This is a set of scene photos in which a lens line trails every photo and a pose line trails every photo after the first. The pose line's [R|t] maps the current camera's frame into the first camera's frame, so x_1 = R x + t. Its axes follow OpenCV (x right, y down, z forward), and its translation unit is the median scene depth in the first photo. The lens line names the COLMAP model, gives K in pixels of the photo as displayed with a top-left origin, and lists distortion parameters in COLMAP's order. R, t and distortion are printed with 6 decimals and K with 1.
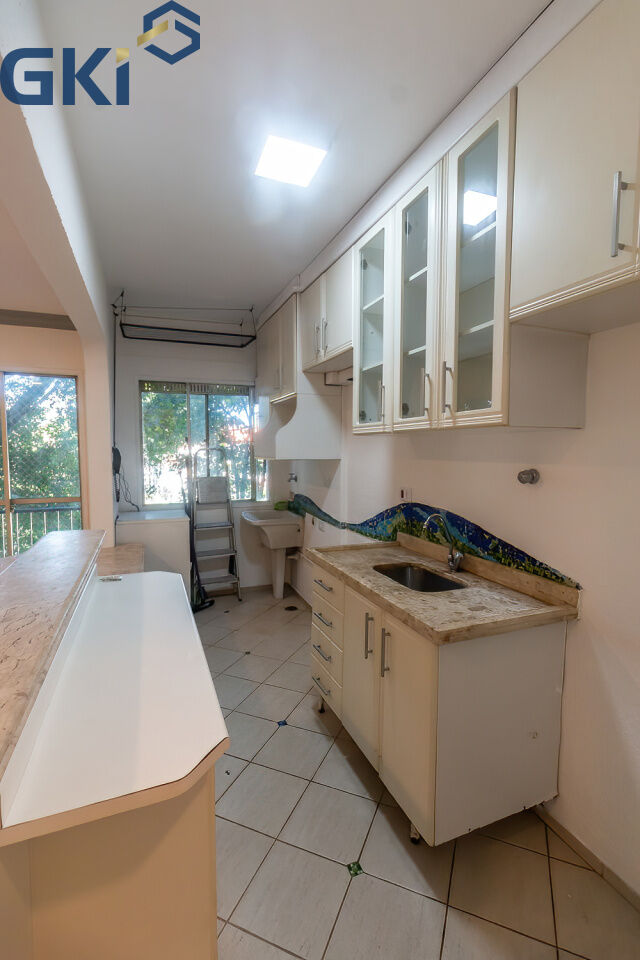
lens RADIAL K [[442.1, 0, 320.0], [0, 442.1, 480.0], [0, 0, 1]] dist [0.001173, -0.000338]
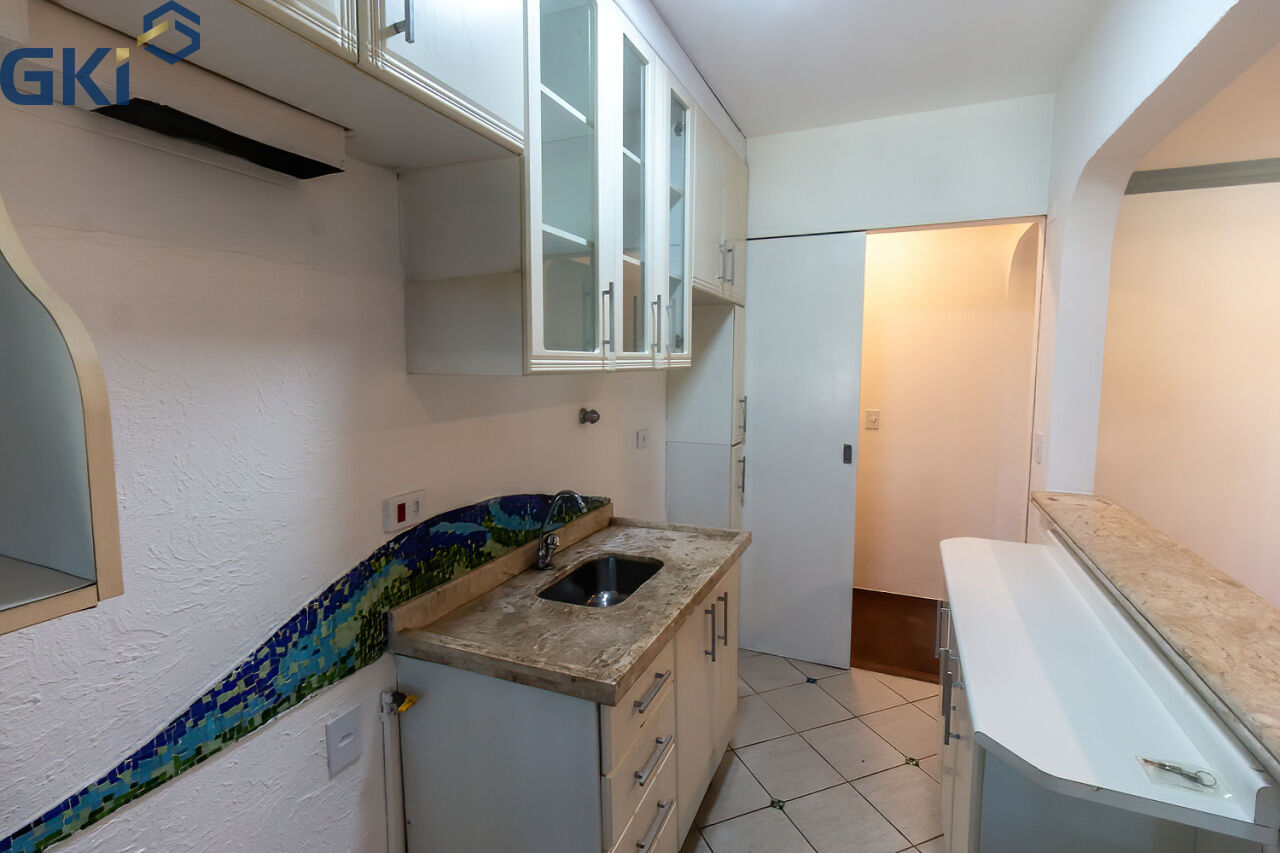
lens RADIAL K [[589.4, 0, 639.5], [0, 589.4, 413.6], [0, 0, 1]] dist [0.001173, -0.000338]
pose [[-0.702337, -0.067071, 0.708678, -0.399705], [0.046562, 0.989091, 0.139756, -0.143262], [-0.710320, 0.131153, -0.691552, 1.364849]]
